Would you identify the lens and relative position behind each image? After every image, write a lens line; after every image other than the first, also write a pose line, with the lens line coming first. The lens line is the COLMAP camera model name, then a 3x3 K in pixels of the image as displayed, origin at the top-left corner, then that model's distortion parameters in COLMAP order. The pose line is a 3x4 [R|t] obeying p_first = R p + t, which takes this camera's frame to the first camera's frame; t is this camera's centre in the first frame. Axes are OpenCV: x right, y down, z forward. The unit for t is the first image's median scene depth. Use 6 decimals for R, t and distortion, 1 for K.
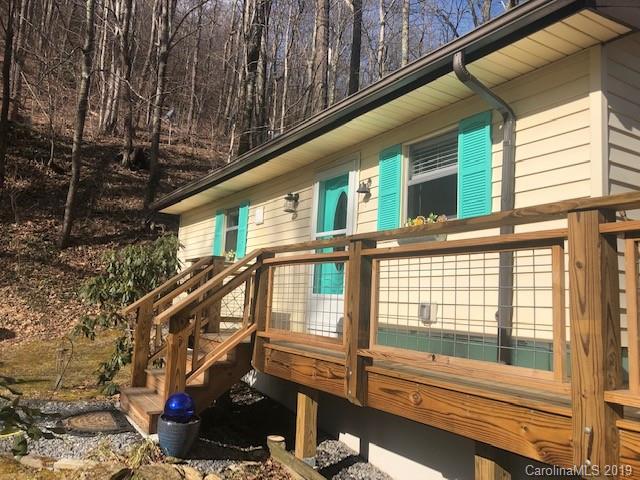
lens RADIAL K [[520.2, 0, 319.6], [0, 520.2, 234.0], [0, 0, 1]] dist [0.008531, 0.004636]
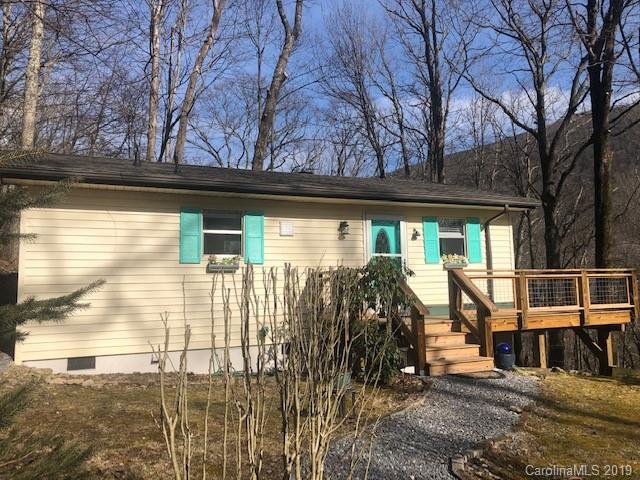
lens RADIAL K [[504.6, 0, 320.0], [0, 504.6, 240.0], [0, 0, 1]] dist [0.002519, -0.000365]
pose [[0.149849, 0.046425, 0.987618, -1.683401], [-0.103219, 0.994173, -0.031072, 0.025022], [-0.983306, -0.097285, 0.153768, 1.020722]]
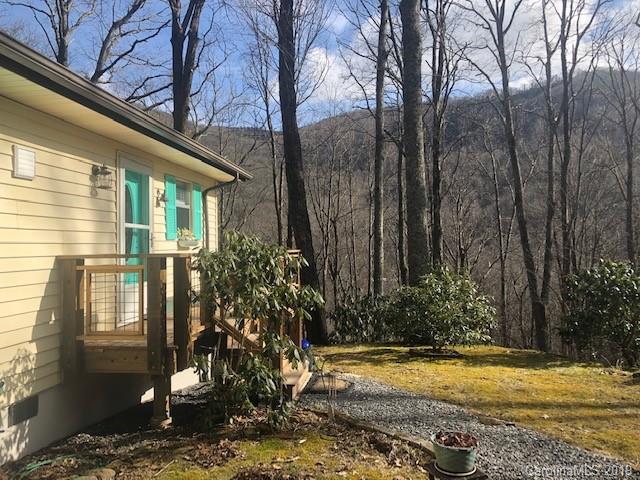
lens RADIAL K [[504.6, 0, 320.0], [0, 504.6, 240.0], [0, 0, 1]] dist [0.002519, -0.000365]
pose [[-0.772344, -0.026621, 0.634647, -0.972495], [-0.108204, 0.990032, -0.090153, 0.083364], [-0.625921, -0.138300, -0.767526, 1.642126]]
